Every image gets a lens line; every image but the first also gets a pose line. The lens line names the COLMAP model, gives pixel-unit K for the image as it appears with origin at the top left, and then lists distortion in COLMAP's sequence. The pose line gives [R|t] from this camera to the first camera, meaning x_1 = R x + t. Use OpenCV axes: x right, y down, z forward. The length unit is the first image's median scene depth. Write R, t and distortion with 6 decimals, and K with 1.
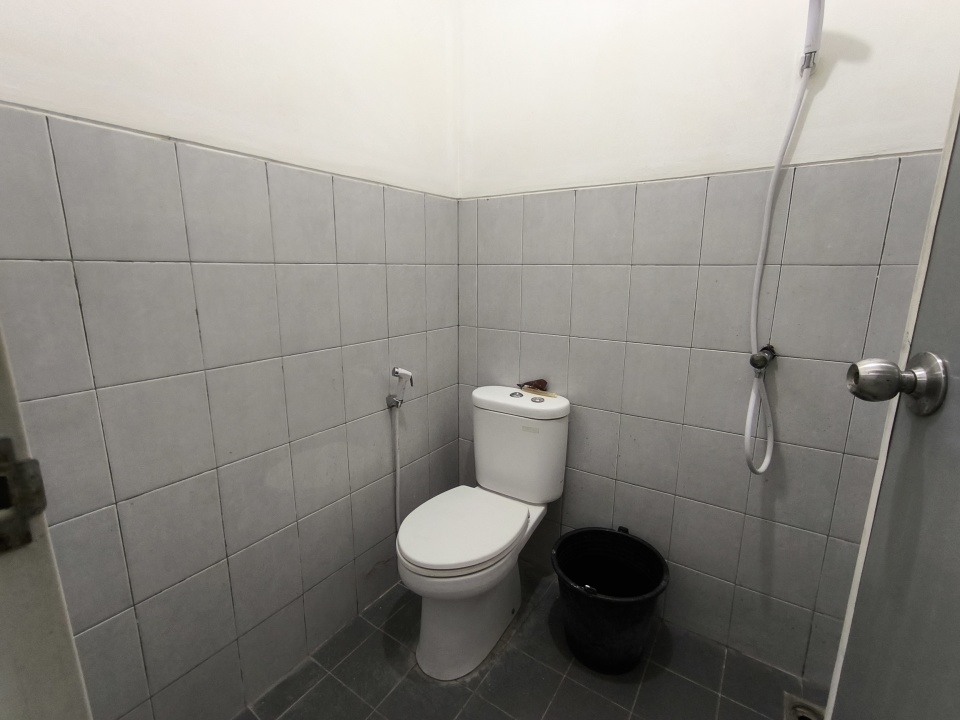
lens RADIAL K [[430.5, 0, 478.7], [0, 430.5, 359.3], [0, 0, 1]] dist [-0.000808, 0.000606]
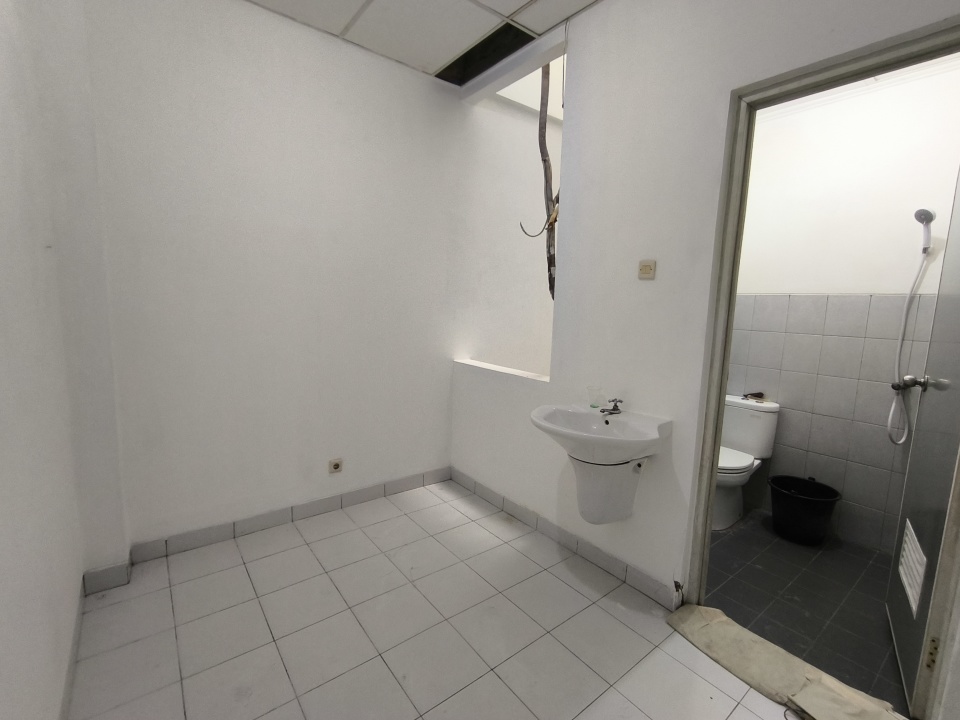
lens RADIAL K [[430.5, 0, 475.0], [0, 430.5, 354.0], [0, 0, 1]] dist [-0.000808, 0.000606]
pose [[0.953901, 0.064916, -0.293015, -0.598900], [-0.090431, 0.993122, -0.074375, 0.161001], [0.286172, 0.097444, 0.953211, -1.364341]]
